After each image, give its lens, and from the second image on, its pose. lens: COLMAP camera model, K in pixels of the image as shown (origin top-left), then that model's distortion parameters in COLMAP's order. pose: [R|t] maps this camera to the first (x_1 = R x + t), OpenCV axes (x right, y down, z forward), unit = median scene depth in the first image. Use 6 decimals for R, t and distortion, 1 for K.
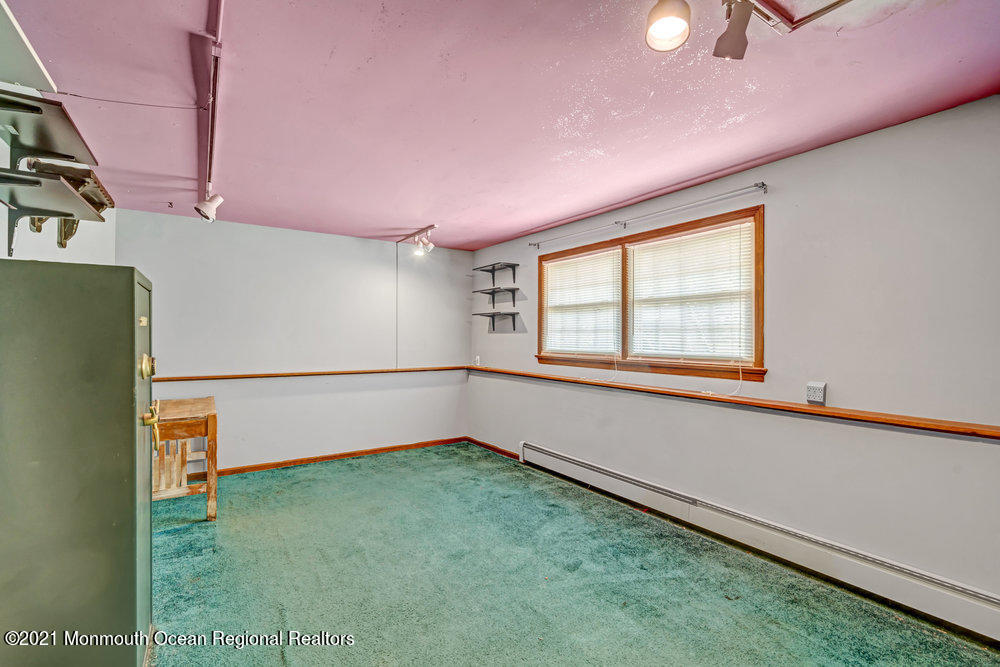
lens RADIAL K [[451.9, 0, 500.0], [0, 451.9, 333.5], [0, 0, 1]] dist [-0.002456, 0.000616]
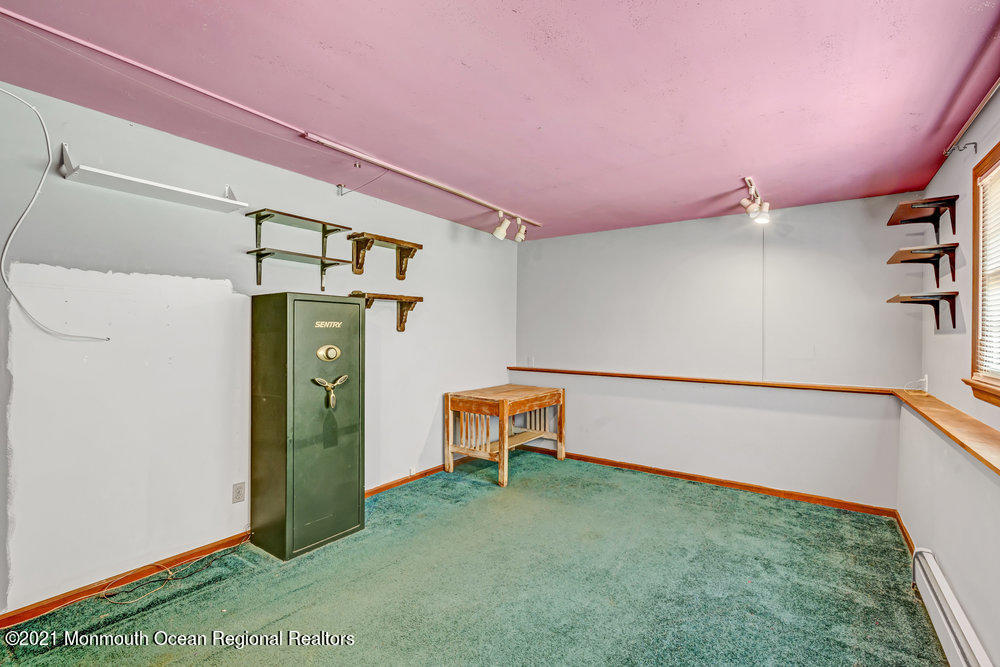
lens RADIAL K [[451.9, 0, 500.0], [0, 451.9, 333.5], [0, 0, 1]] dist [-0.002456, 0.000616]
pose [[0.367945, -0.000786, -0.929847, 0.361010], [-0.003503, 0.999991, -0.002232, 0.001685], [0.929841, 0.004079, 0.367940, 0.392298]]
